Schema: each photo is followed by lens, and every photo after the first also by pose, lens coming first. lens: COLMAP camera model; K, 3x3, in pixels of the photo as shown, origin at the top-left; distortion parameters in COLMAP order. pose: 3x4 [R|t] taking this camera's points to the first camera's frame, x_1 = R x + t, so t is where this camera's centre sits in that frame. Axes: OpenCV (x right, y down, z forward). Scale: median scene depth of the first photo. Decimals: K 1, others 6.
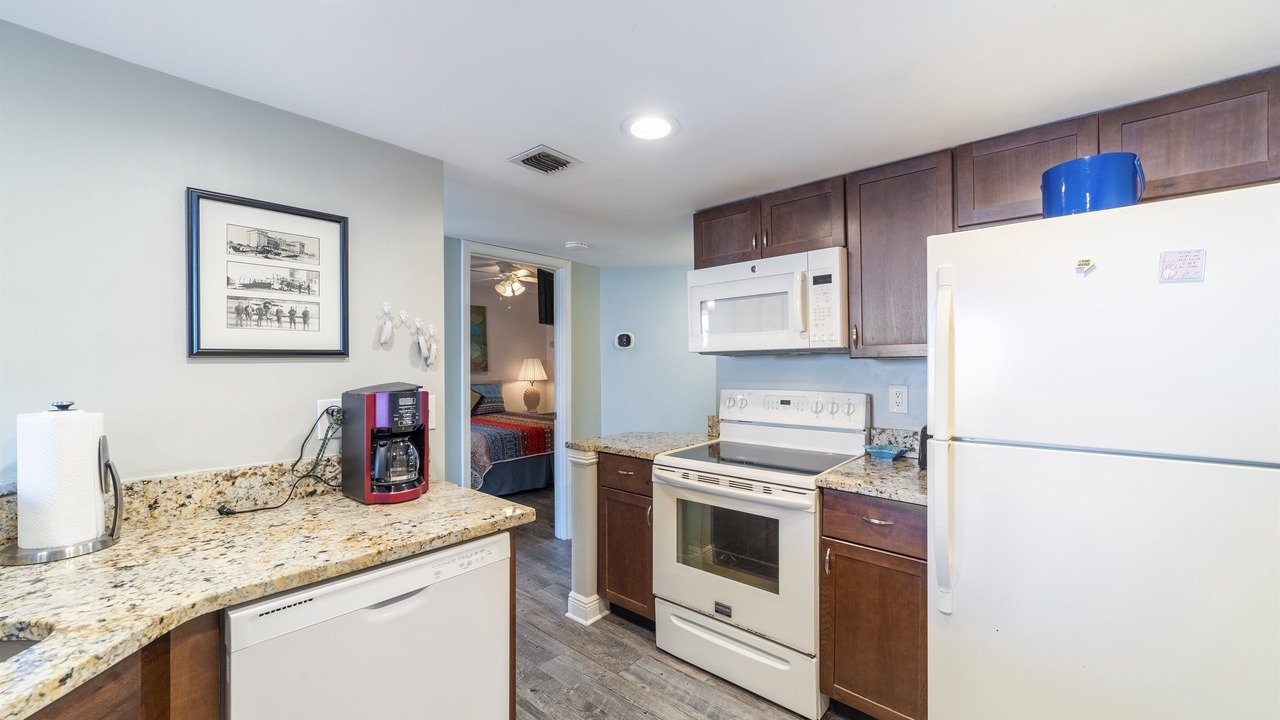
lens RADIAL K [[502.0, 0, 640.6], [0, 502.0, 370.5], [0, 0, 1]] dist [-0.021111, 0.010241]
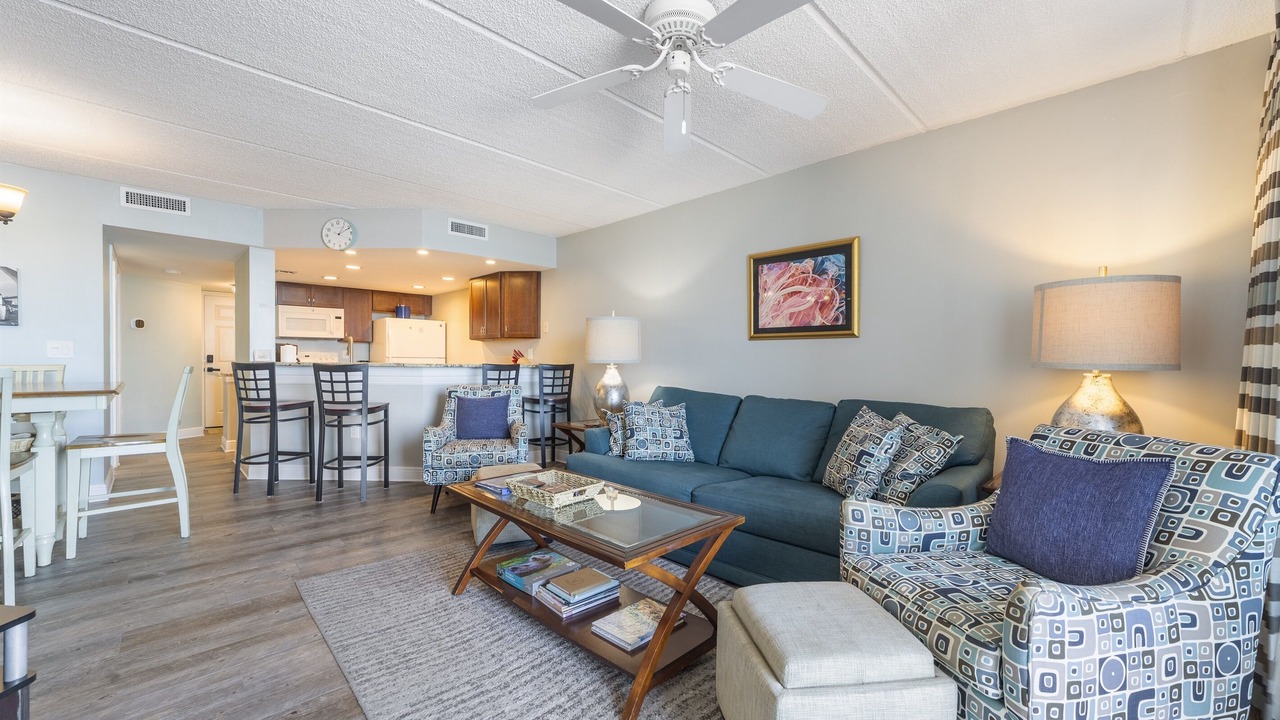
lens RADIAL K [[502.0, 0, 640.6], [0, 502.0, 370.5], [0, 0, 1]] dist [-0.021111, 0.010241]
pose [[0.072915, -0.015036, 0.997225, -2.711111], [0.001962, 0.999887, 0.014932, 0.122146], [-0.997336, 0.000868, 0.072937, -1.219329]]
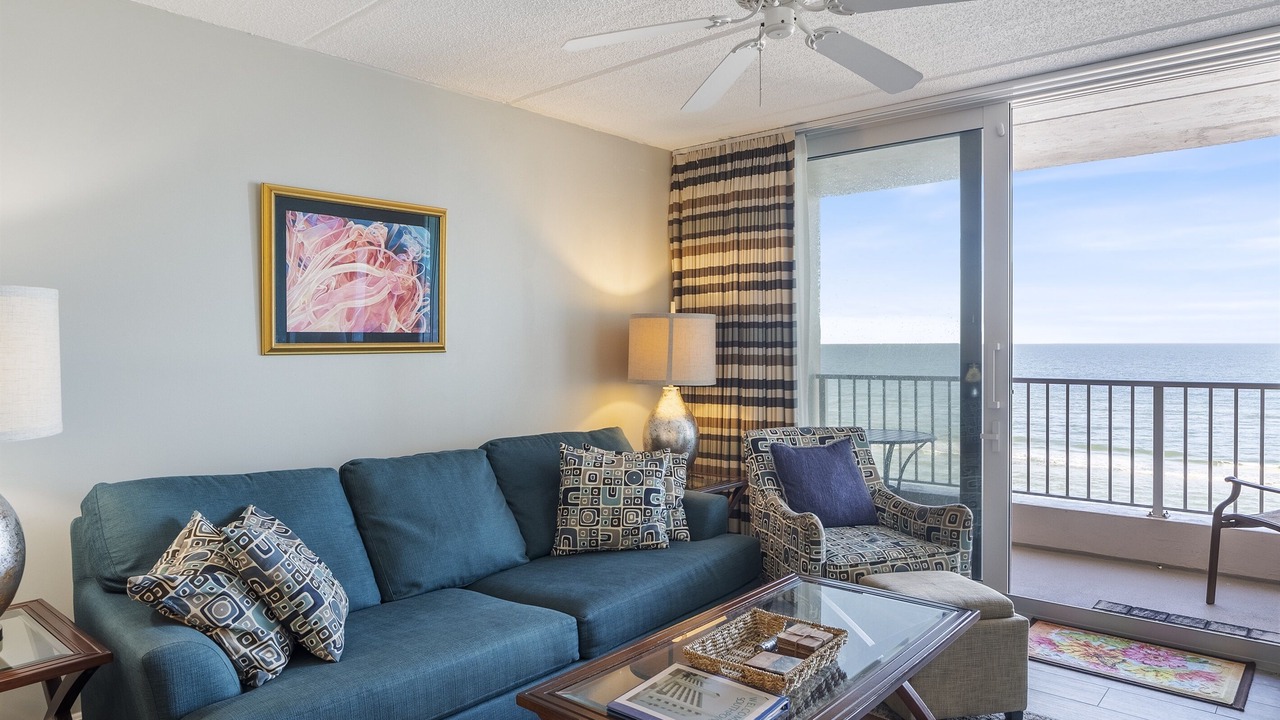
lens RADIAL K [[808.5, 0, 634.1], [0, 808.5, 355.1], [0, 0, 1]] dist [-0.011208, 0.003200]
pose [[-0.999939, 0.010320, -0.003866, -1.599431], [0.010211, 0.999576, 0.027270, 0.014013], [0.004146, 0.027229, -0.999621, -0.097240]]
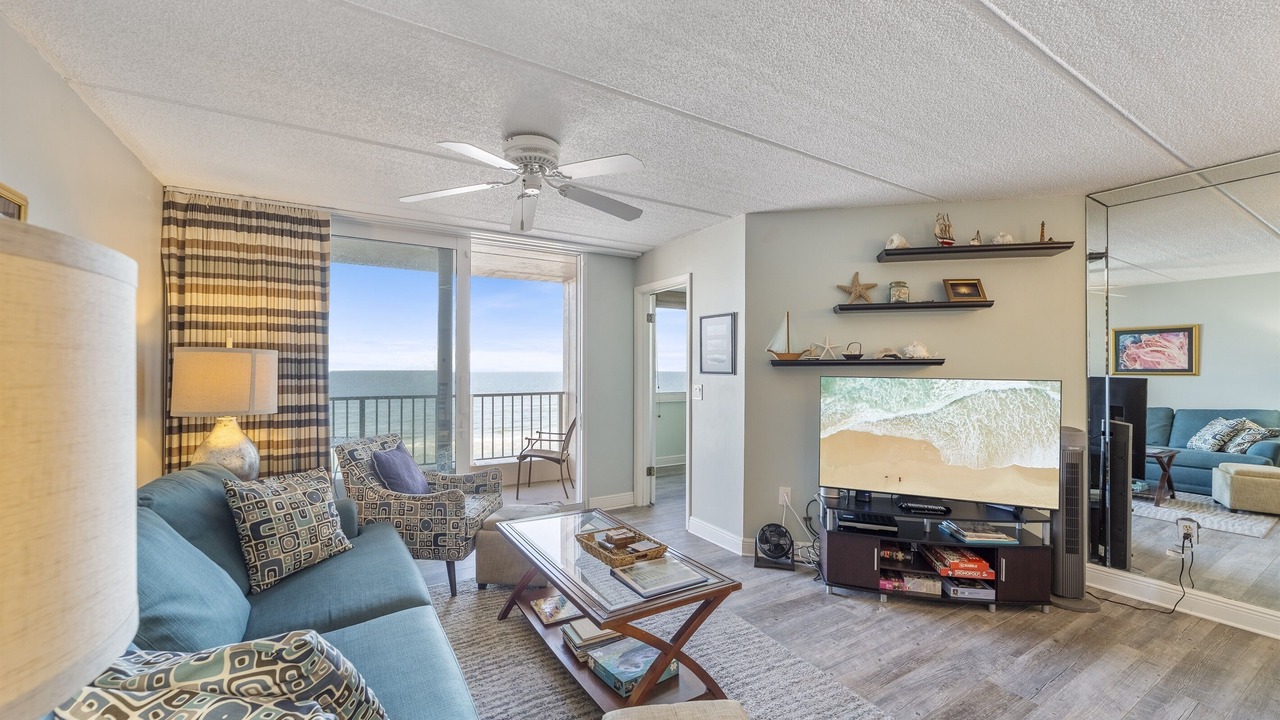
lens RADIAL K [[502.0, 0, 640.6], [0, 502.0, 370.5], [0, 0, 1]] dist [-0.021111, 0.010241]
pose [[-0.295776, 0.004660, -0.955246, -0.796798], [-0.012460, 0.999884, 0.008736, 0.000806], [0.955176, 0.014486, -0.295683, -0.646852]]
